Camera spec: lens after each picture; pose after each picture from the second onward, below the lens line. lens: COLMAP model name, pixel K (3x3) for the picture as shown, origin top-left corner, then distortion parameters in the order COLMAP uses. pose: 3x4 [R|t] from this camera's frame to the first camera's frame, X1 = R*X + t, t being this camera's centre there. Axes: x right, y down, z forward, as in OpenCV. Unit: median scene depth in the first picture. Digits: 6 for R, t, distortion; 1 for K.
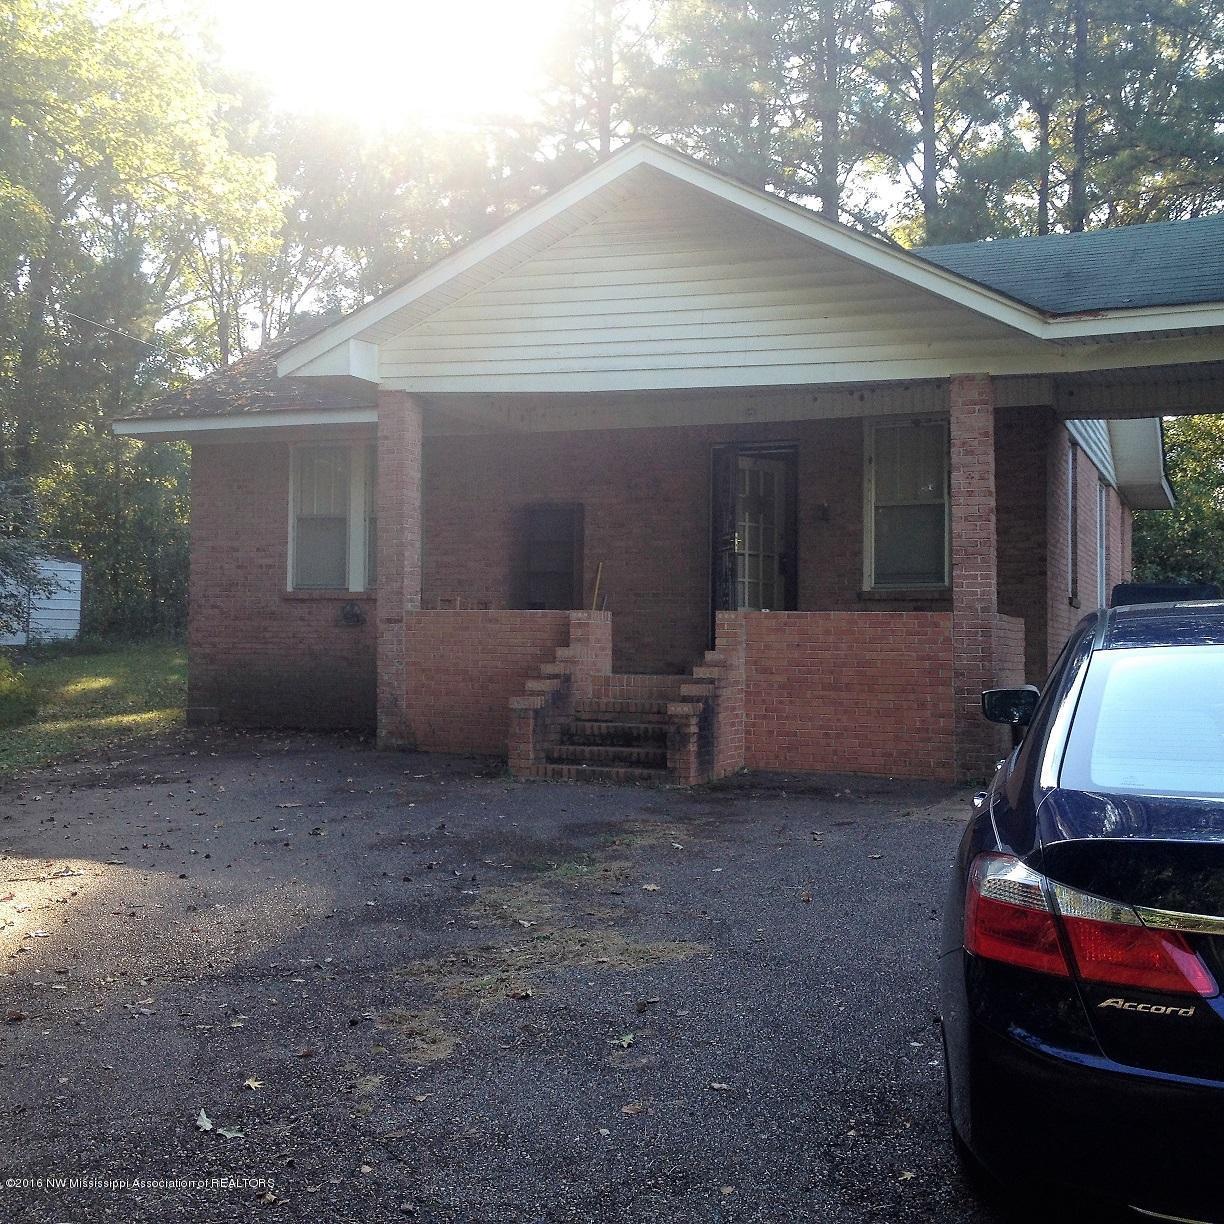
lens RADIAL K [[1685.8, 0, 612.0], [0, 1685.8, 612.0], [0, 0, 1]] dist [0.007414, -0.005557]
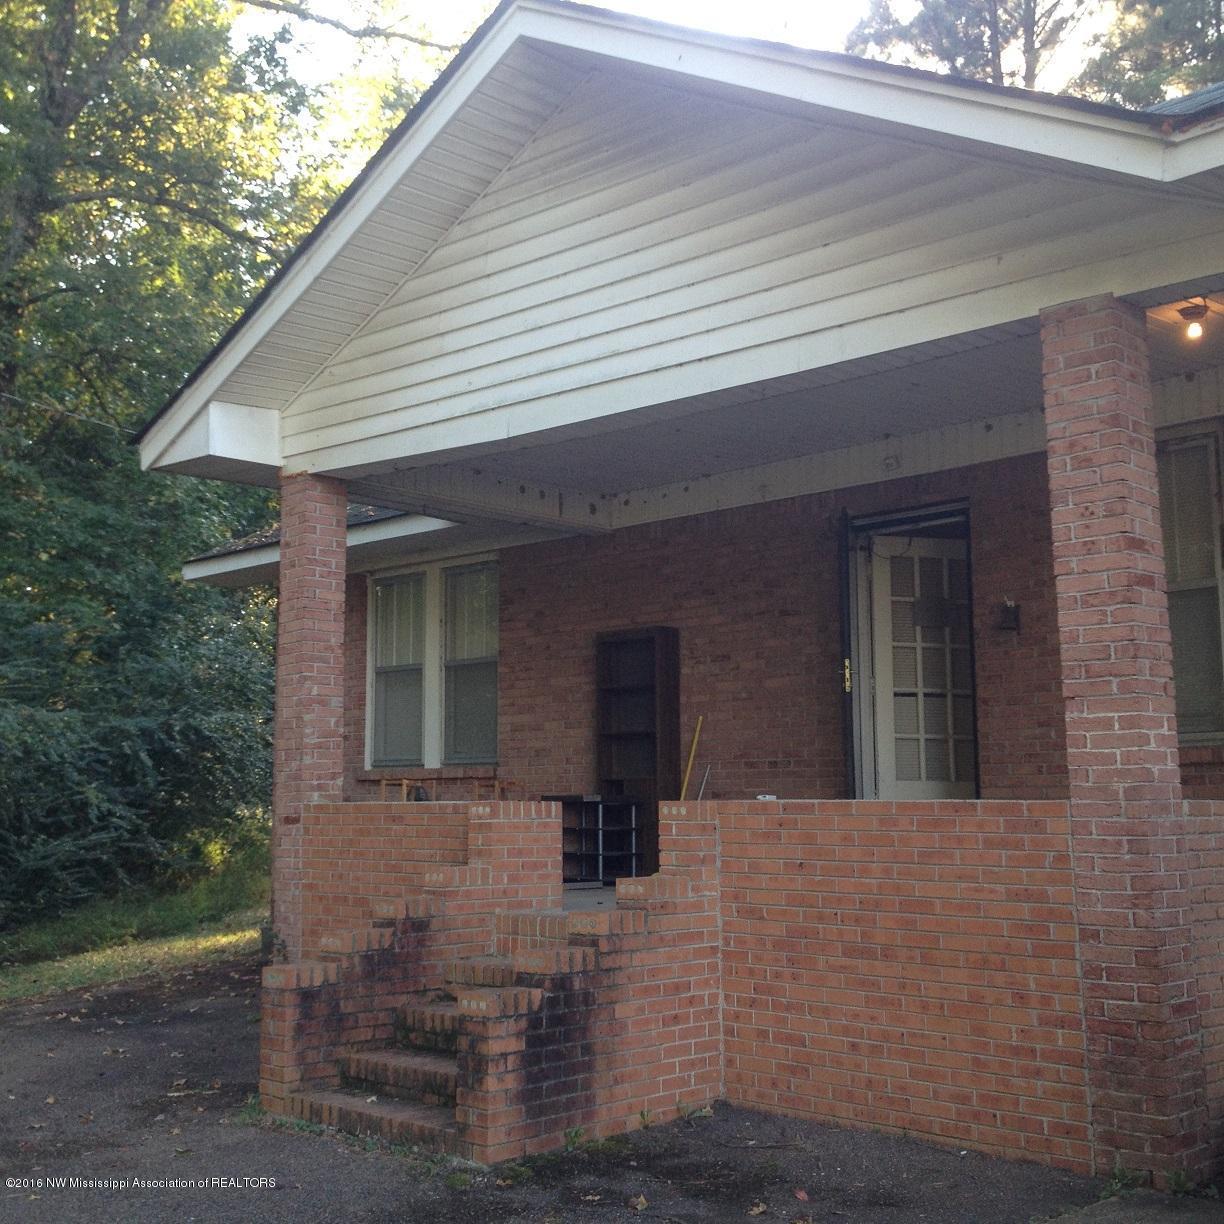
lens RADIAL K [[1605.8, 0, 612.0], [0, 1605.8, 612.0], [0, 0, 1]] dist [0.155032, -0.485193]
pose [[0.920831, -0.063635, -0.384735, 0.255660], [0.026999, 0.994632, -0.099892, -0.010041], [0.389027, 0.081596, 0.917606, 0.515630]]
